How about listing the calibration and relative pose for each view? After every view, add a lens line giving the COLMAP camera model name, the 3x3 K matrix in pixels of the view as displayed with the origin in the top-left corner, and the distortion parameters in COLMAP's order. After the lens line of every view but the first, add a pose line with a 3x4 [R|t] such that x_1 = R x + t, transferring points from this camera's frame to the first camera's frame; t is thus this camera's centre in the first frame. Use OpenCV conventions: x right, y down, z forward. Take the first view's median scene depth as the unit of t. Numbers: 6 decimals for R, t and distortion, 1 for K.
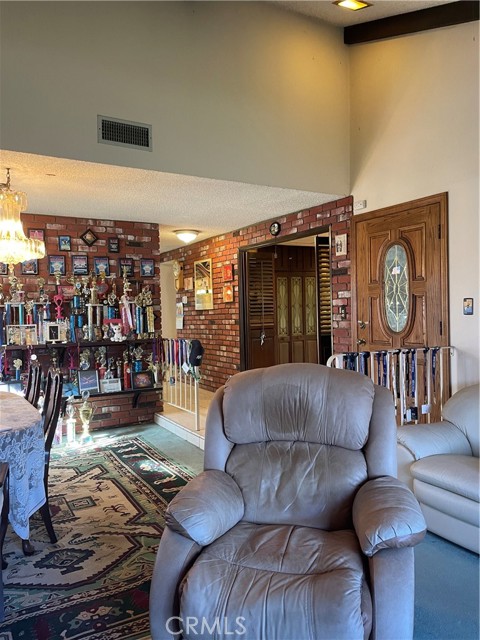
lens RADIAL K [[481.7, 0, 246.0], [0, 481.7, 314.9], [0, 0, 1]] dist [0.088591, -0.098839]
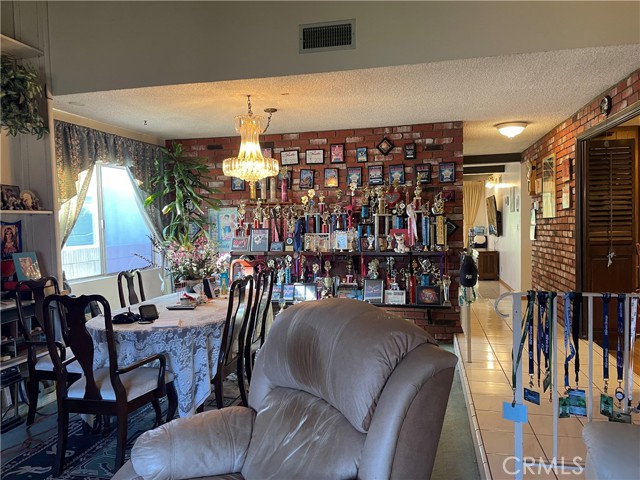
lens RADIAL K [[481.7, 0, 315.0], [0, 481.7, 241.6], [0, 0, 1]] dist [0.088591, -0.098839]
pose [[0.732745, 0.033722, -0.679668, 0.253765], [-0.002517, 0.998899, 0.046847, -0.011111], [0.680499, -0.032616, 0.732023, 0.178576]]
